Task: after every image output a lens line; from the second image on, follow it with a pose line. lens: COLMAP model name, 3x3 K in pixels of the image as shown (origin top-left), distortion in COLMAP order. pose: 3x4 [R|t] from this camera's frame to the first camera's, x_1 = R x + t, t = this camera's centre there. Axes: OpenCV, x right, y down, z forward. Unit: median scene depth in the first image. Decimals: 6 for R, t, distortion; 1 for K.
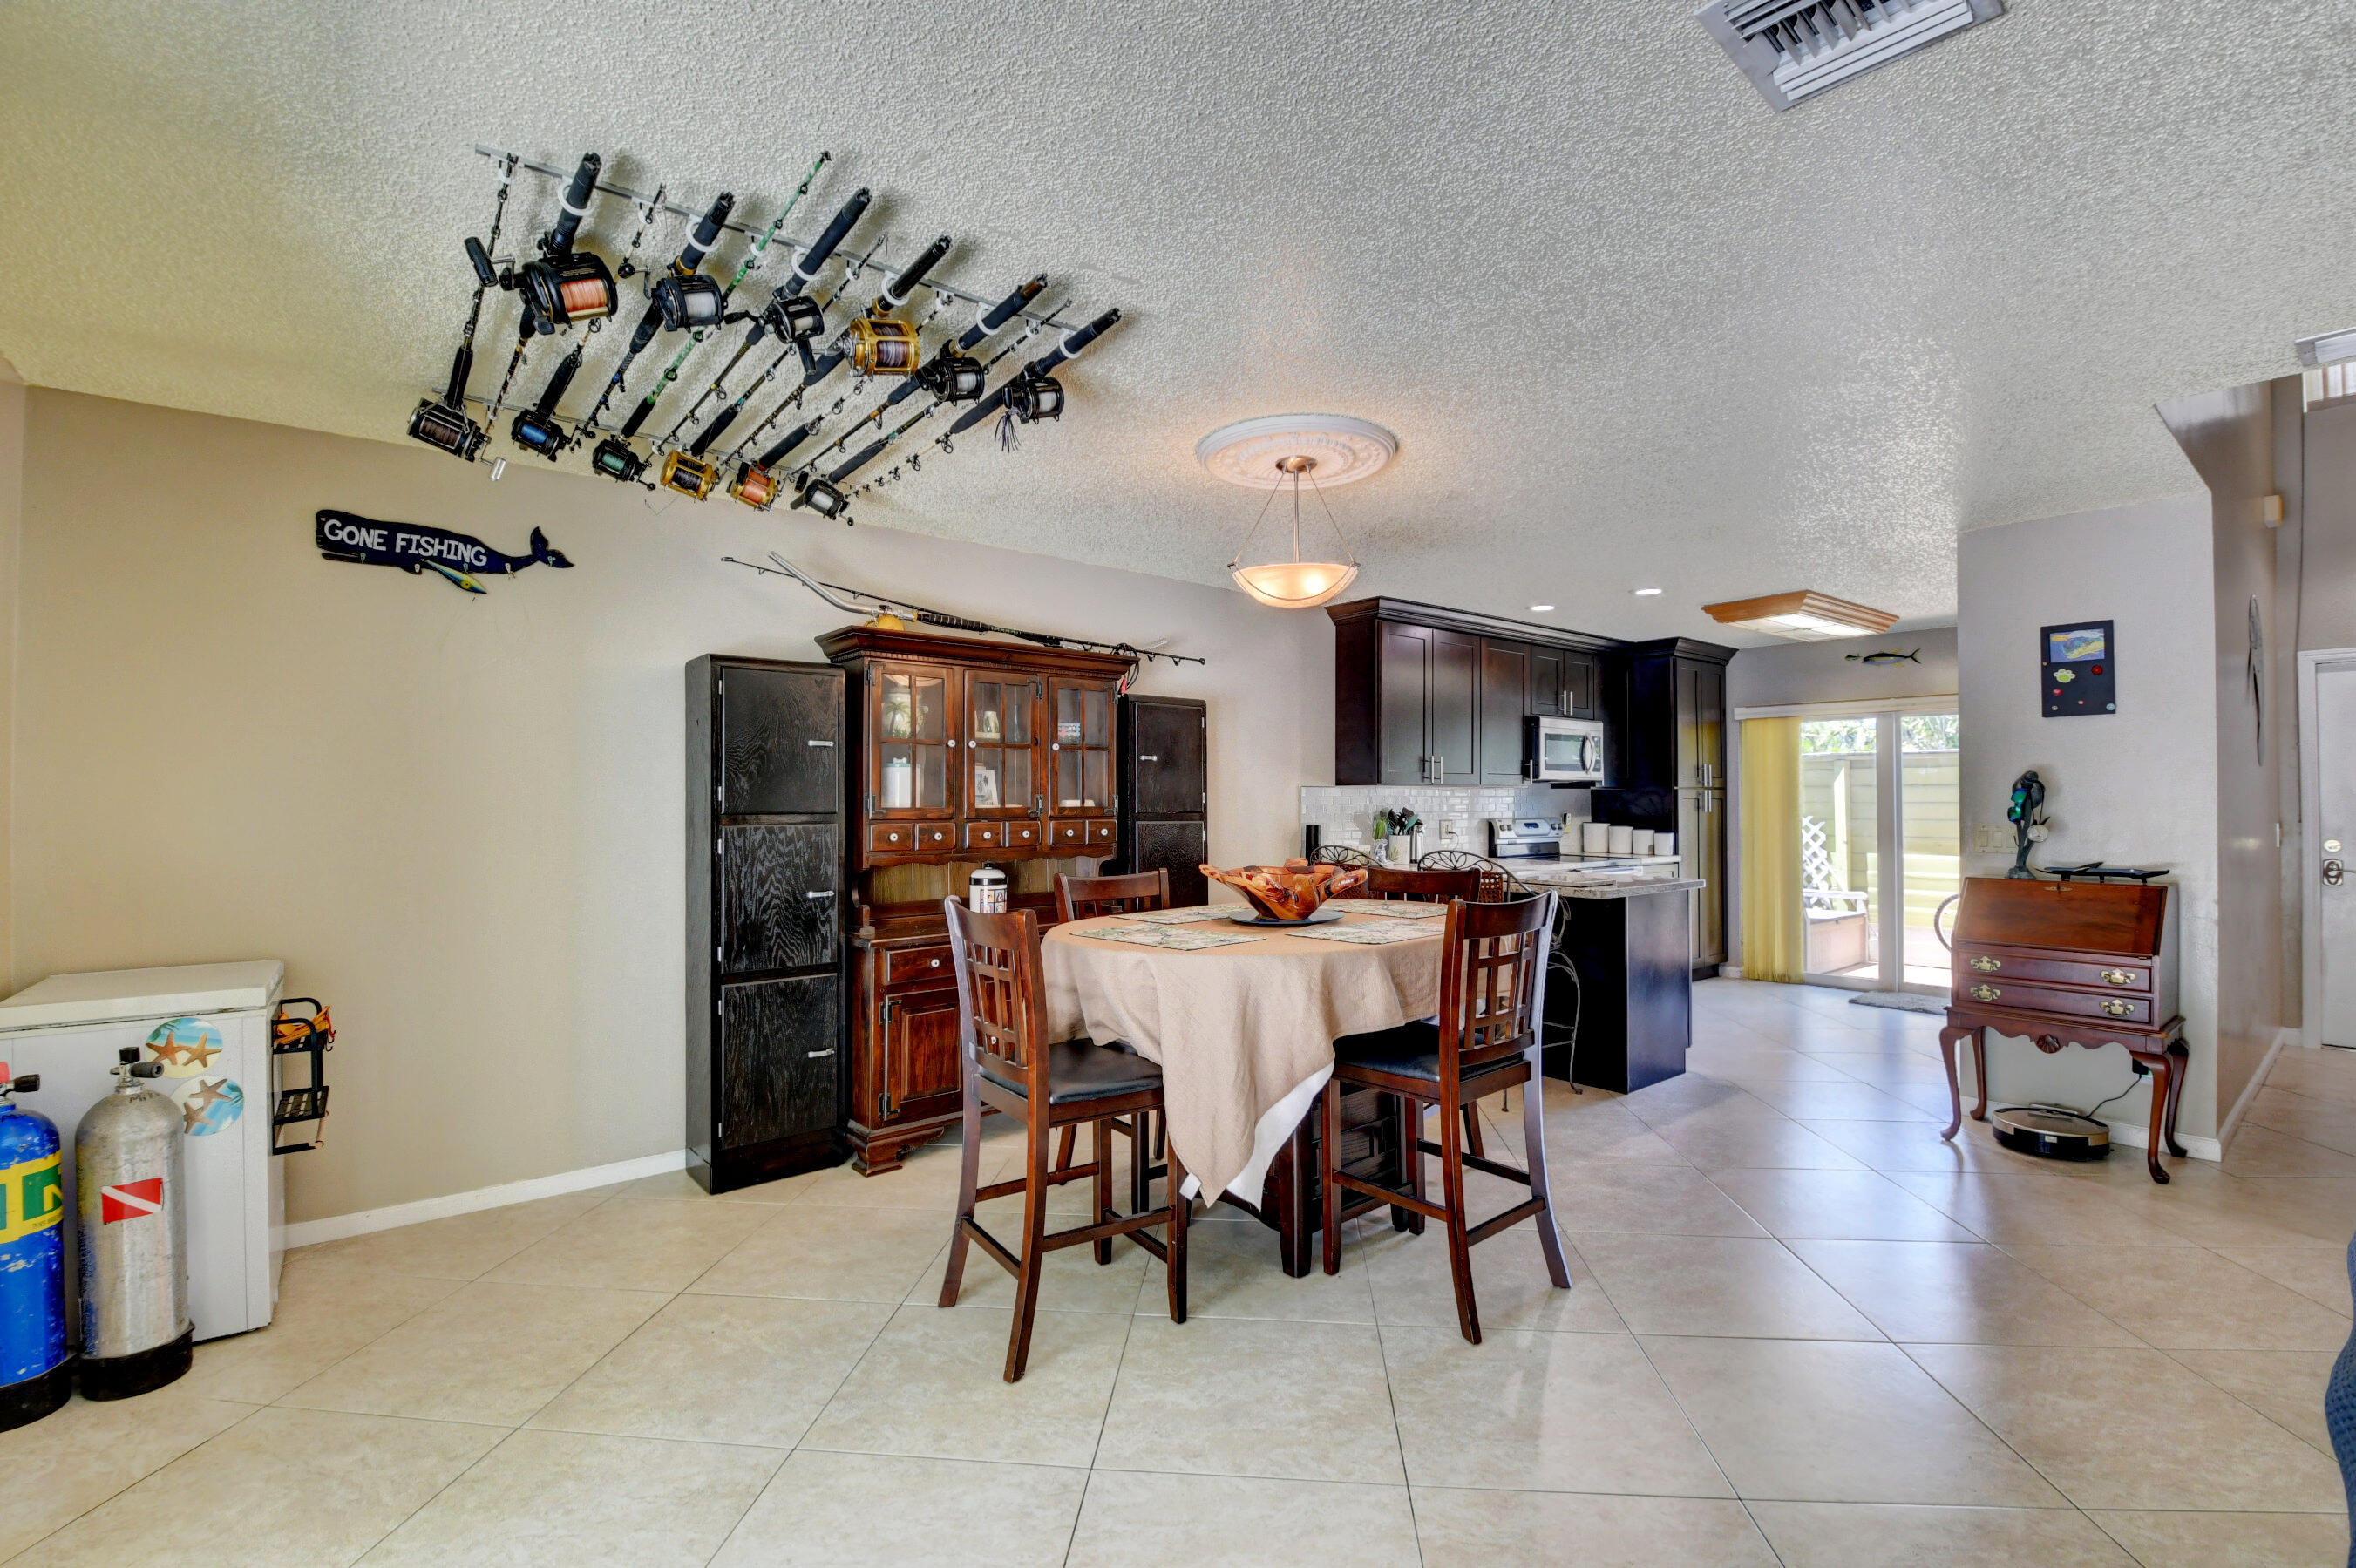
lens RADIAL K [[1024.2, 0, 1171.7], [0, 1024.2, 783.3], [0, 0, 1]] dist [0.014266, -0.028646]
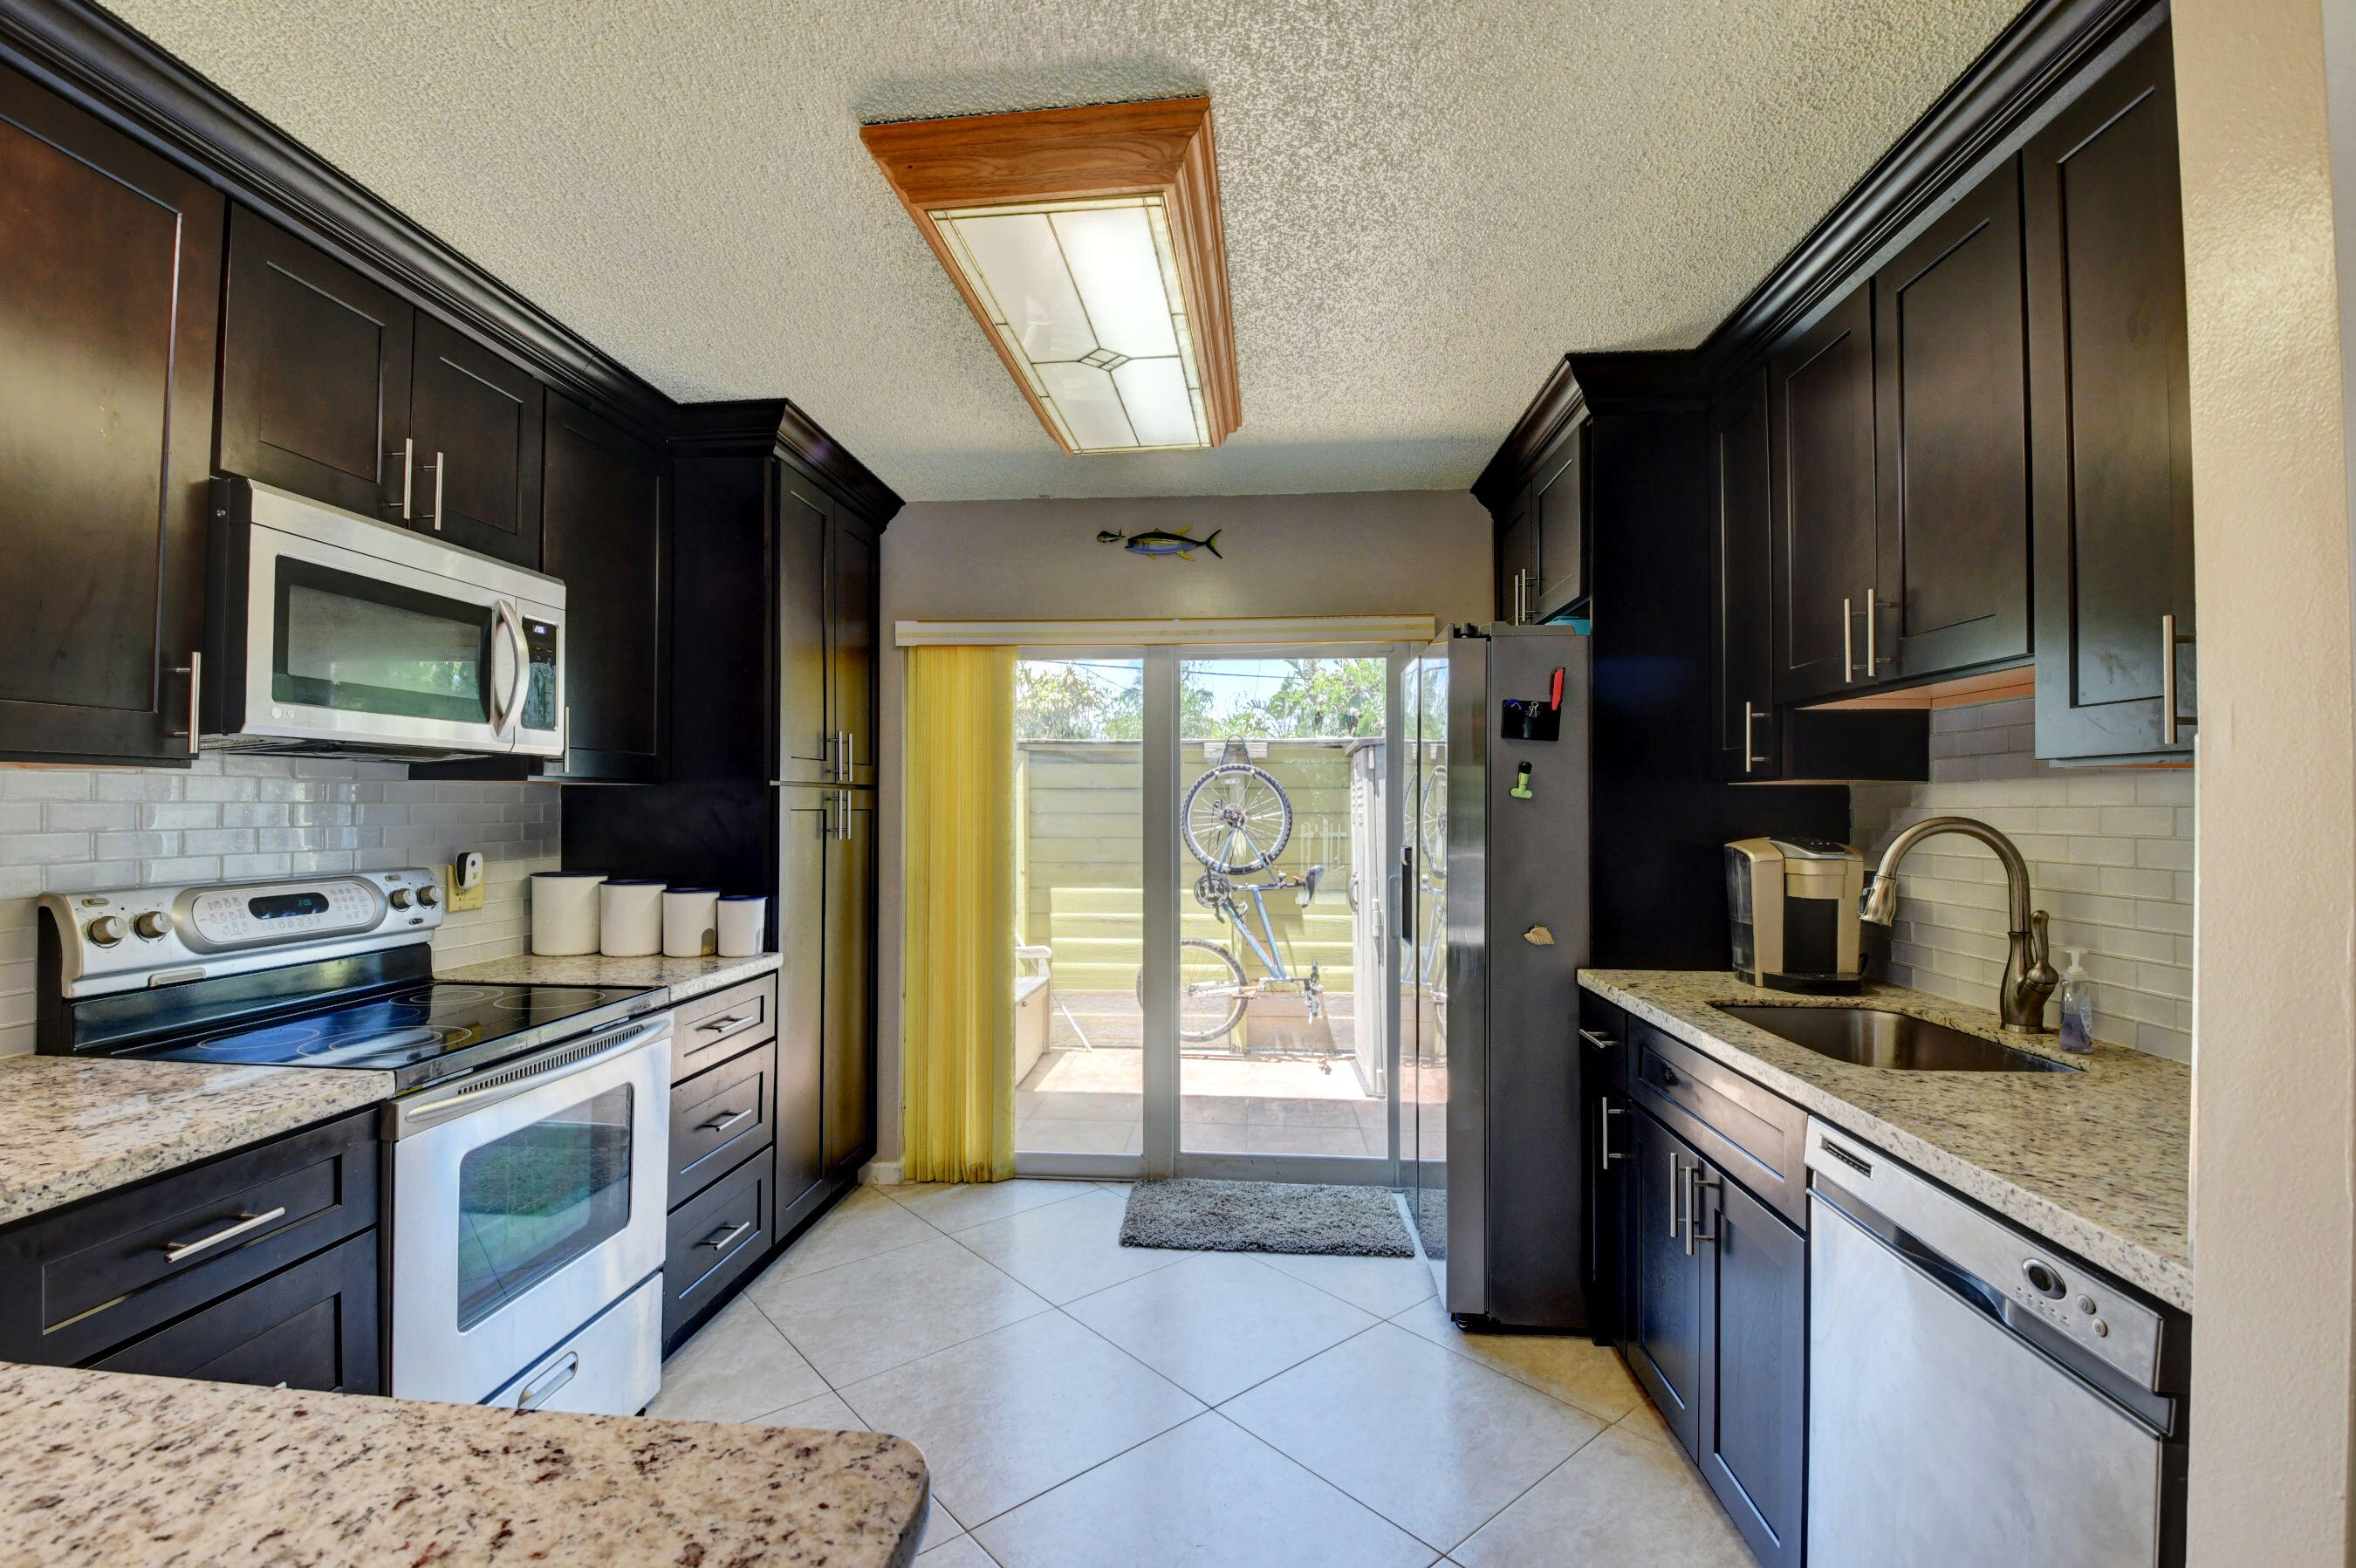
lens RADIAL K [[1036.5, 0, 1172.5], [0, 1036.5, 786.5], [0, 0, 1]] dist [0.018905, -0.028832]
pose [[0.688742, 0.013702, 0.724877, 0.295738], [-0.012802, 0.999895, -0.006736, 0.006388], [-0.724893, -0.004641, 0.688846, 0.590494]]
